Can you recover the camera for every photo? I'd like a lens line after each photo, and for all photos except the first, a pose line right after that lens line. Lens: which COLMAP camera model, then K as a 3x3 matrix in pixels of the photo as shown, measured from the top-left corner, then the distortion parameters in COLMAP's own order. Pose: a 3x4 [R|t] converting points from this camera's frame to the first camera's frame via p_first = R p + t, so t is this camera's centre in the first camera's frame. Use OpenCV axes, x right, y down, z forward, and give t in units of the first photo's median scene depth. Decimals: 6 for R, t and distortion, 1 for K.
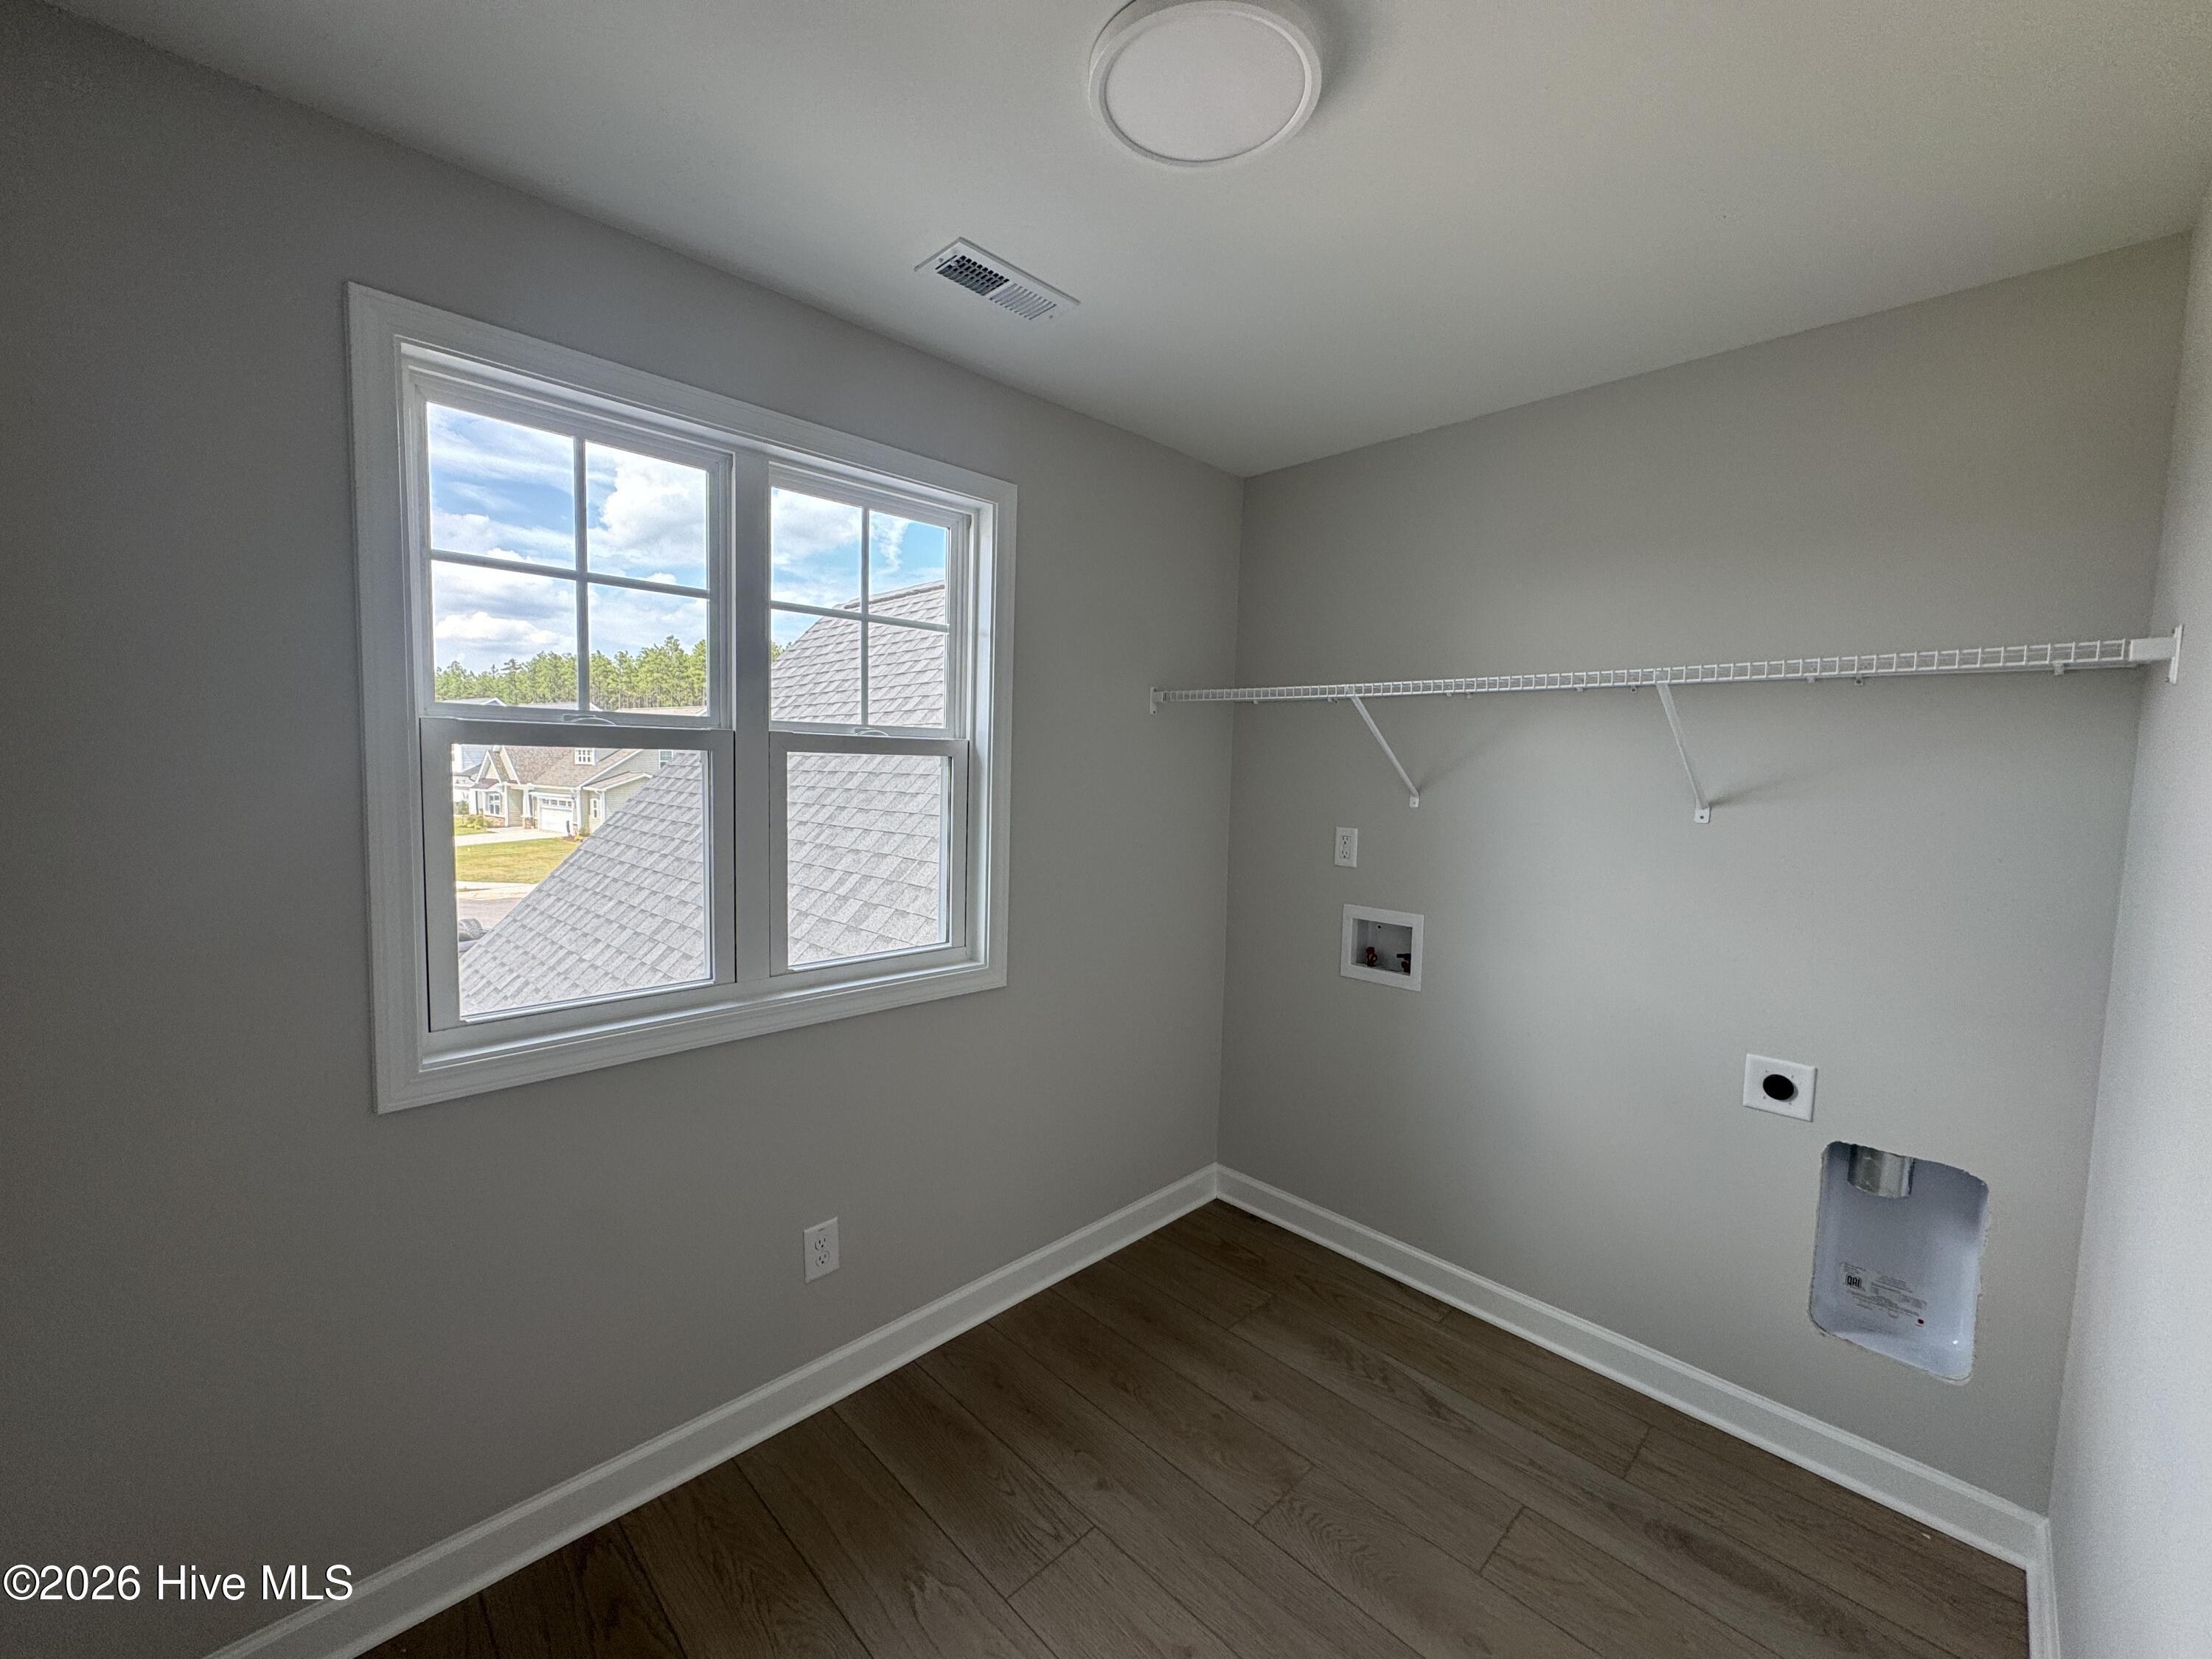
lens RADIAL K [[883.2, 0, 1103.8], [0, 883.2, 826.2], [0, 0, 1]] dist [-0.002463, 0.000105]
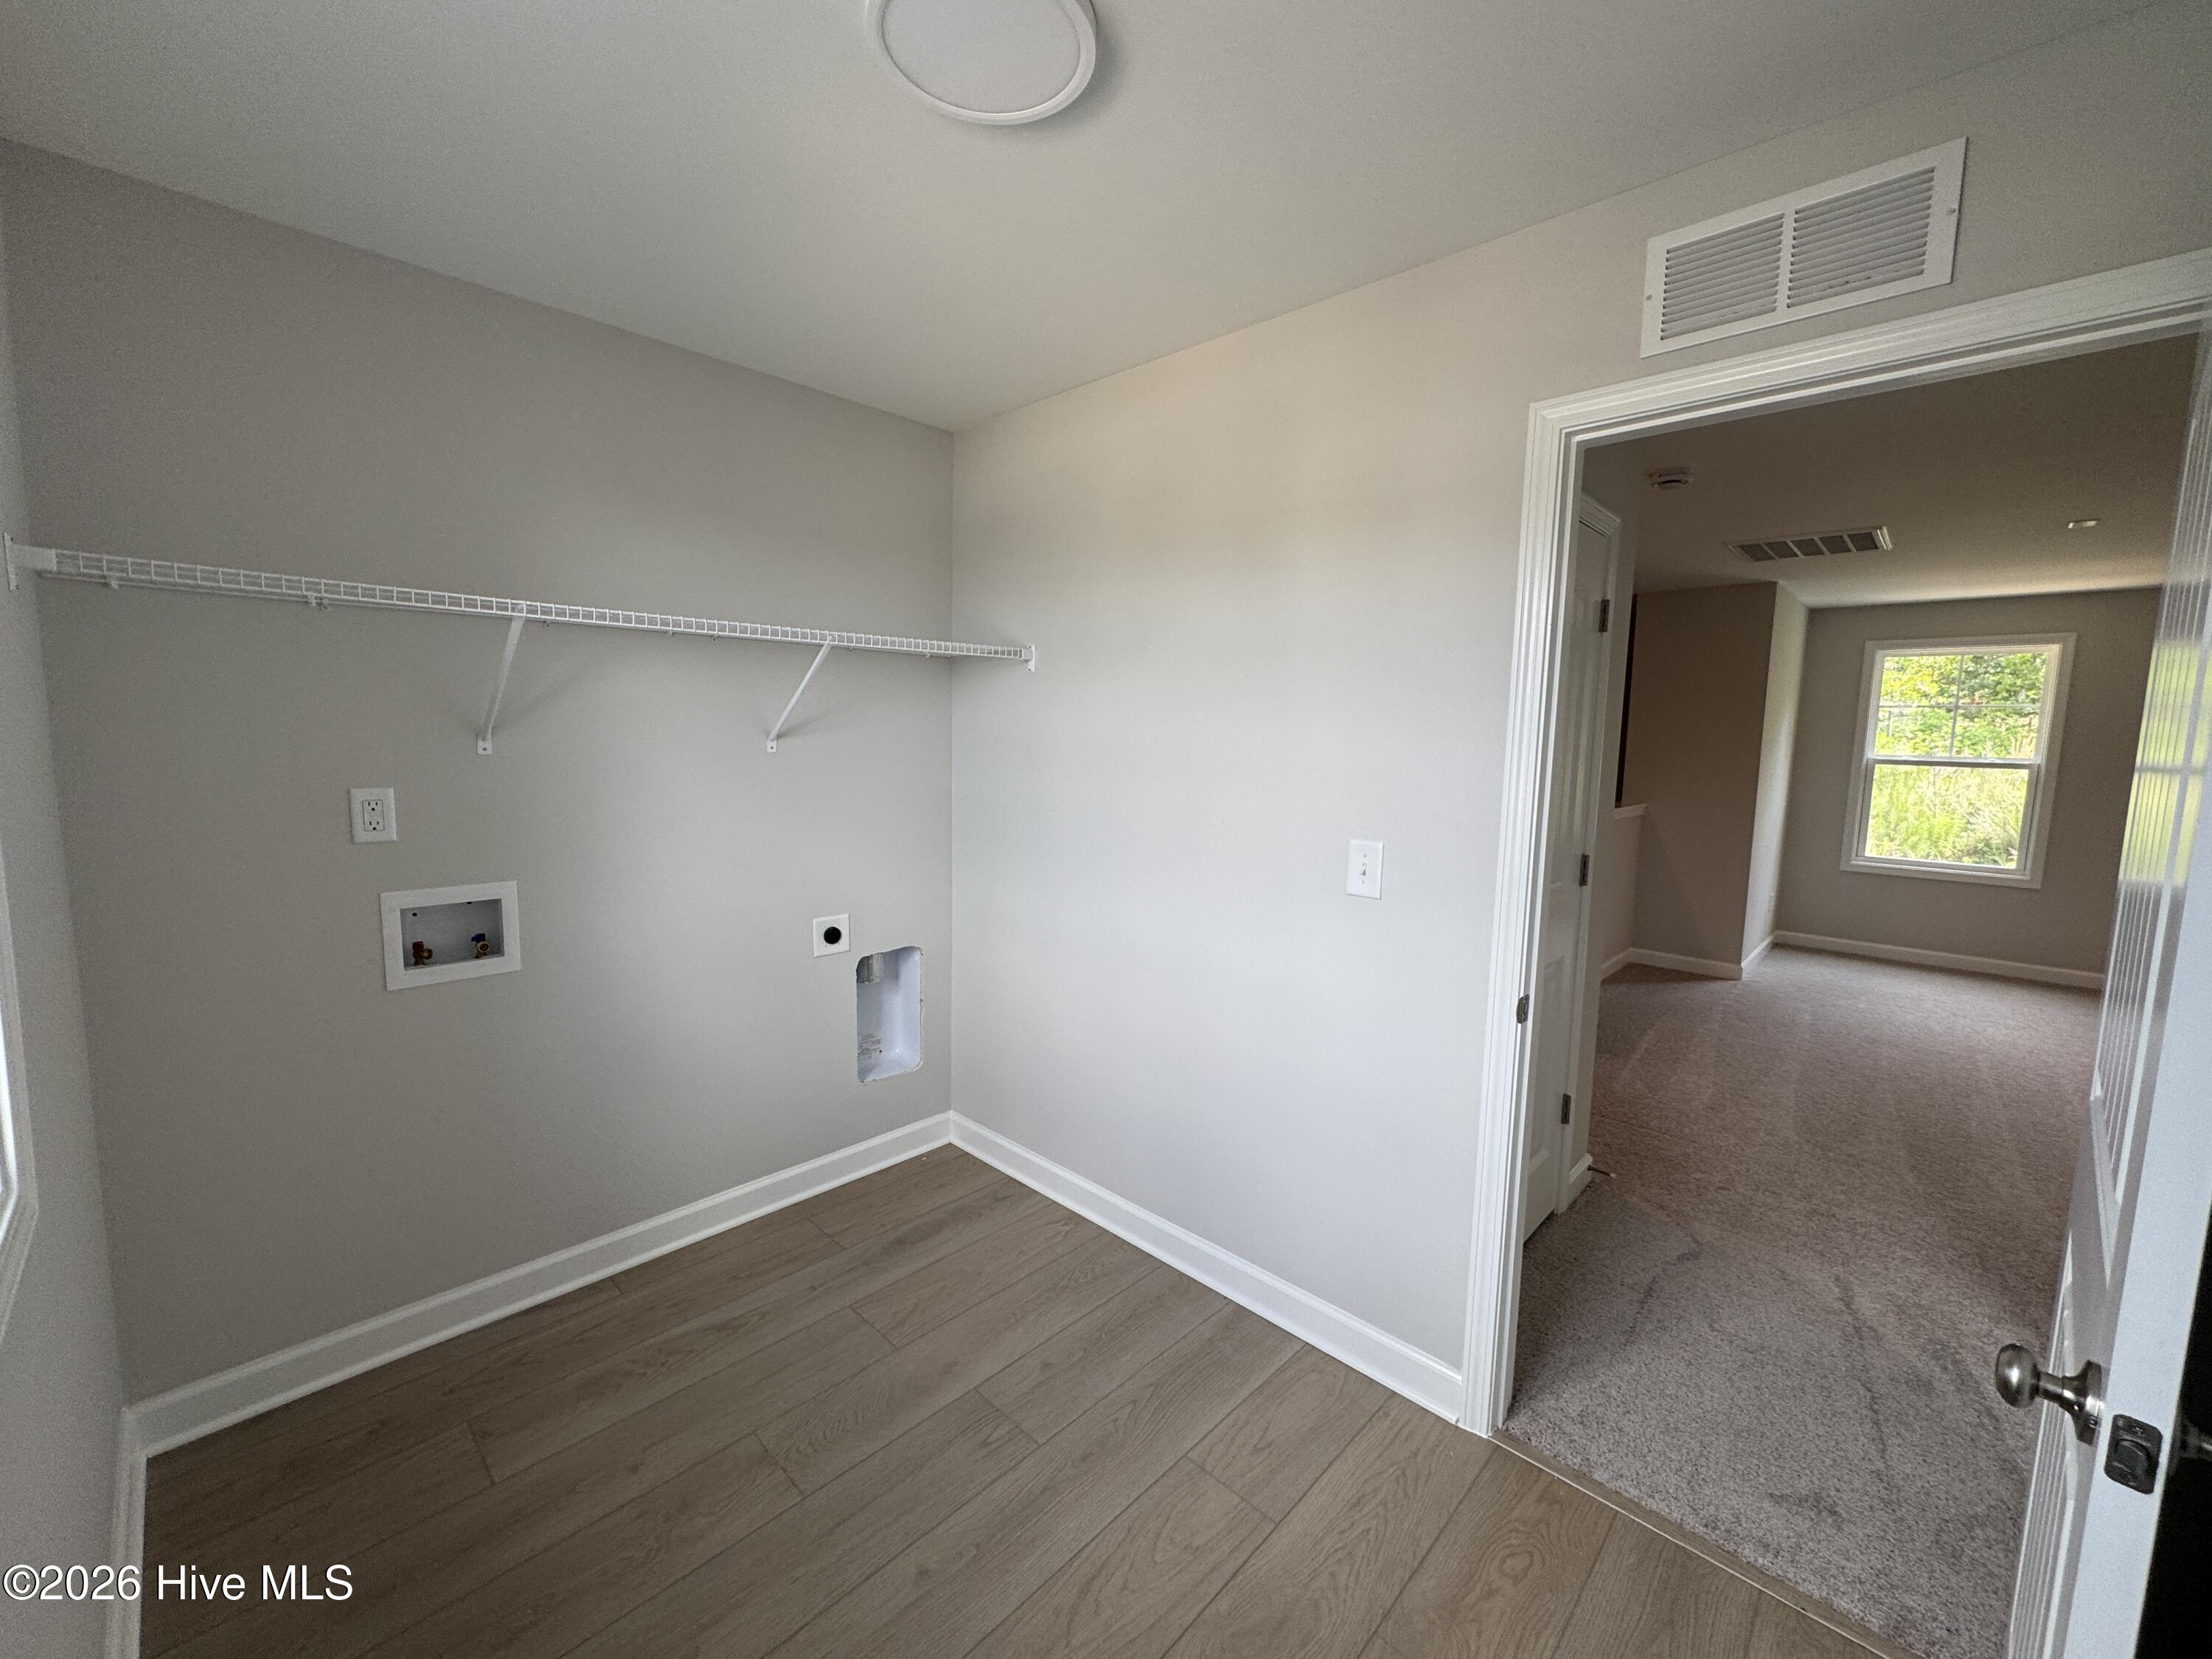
lens RADIAL K [[883.2, 0, 1103.8], [0, 883.2, 826.2], [0, 0, 1]] dist [-0.002463, 0.000105]
pose [[-0.029275, -0.130725, 0.990986, -0.592822], [0.053728, 0.989772, 0.132152, -0.039661], [-0.998126, 0.057113, -0.021952, 0.548114]]
